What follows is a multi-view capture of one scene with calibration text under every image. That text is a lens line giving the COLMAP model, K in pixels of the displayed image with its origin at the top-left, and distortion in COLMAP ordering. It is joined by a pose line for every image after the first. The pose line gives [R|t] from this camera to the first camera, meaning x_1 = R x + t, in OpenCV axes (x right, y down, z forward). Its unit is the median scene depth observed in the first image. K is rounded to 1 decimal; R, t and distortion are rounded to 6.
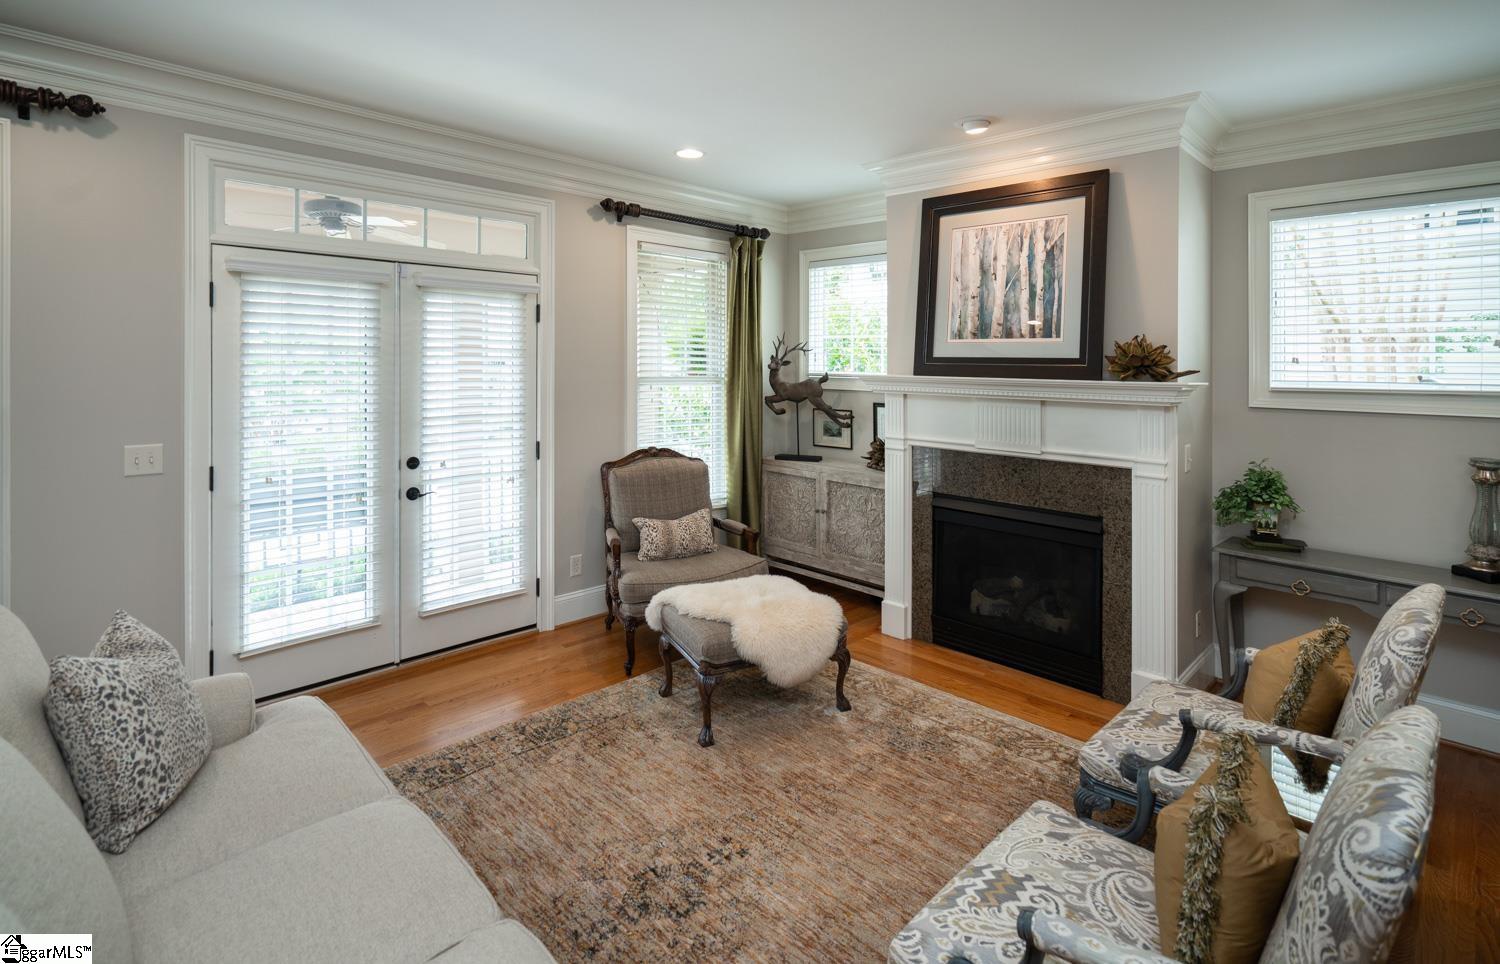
lens RADIAL K [[728.3, 0, 755.4], [0, 728.3, 362.7], [0, 0, 1]] dist [-0.024014, 0.000069]
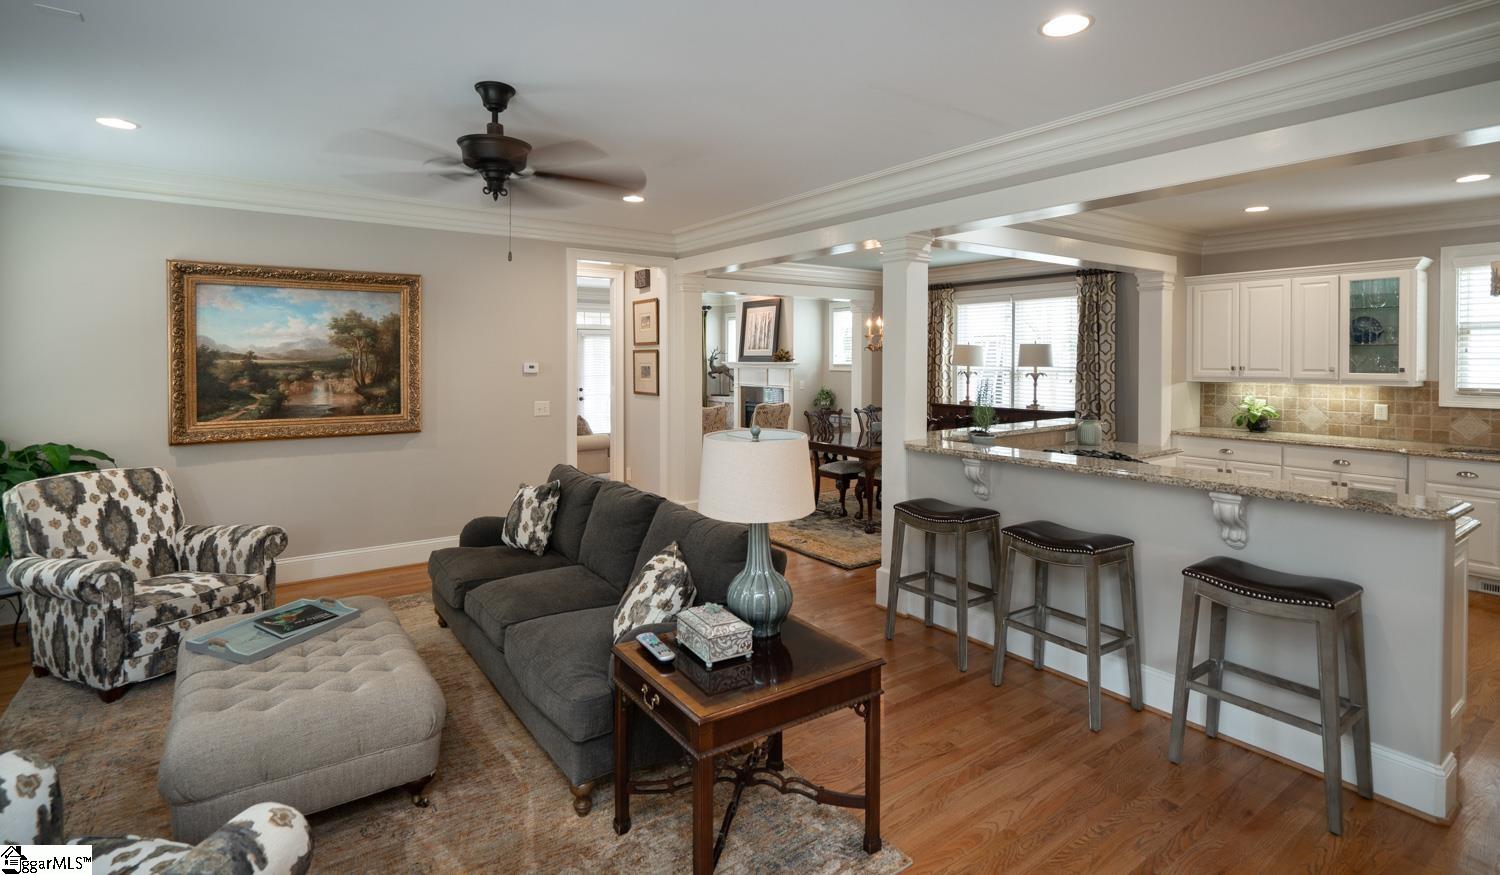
lens RADIAL K [[716.8, 0, 752.4], [0, 716.8, 361.0], [0, 0, 1]] dist [0.002007, 0.001184]
pose [[0.983418, -0.010104, -0.181070, 0.806276], [0.009607, 0.999947, -0.003625, 0.024665], [0.181098, 0.001825, 0.983463, -1.879638]]
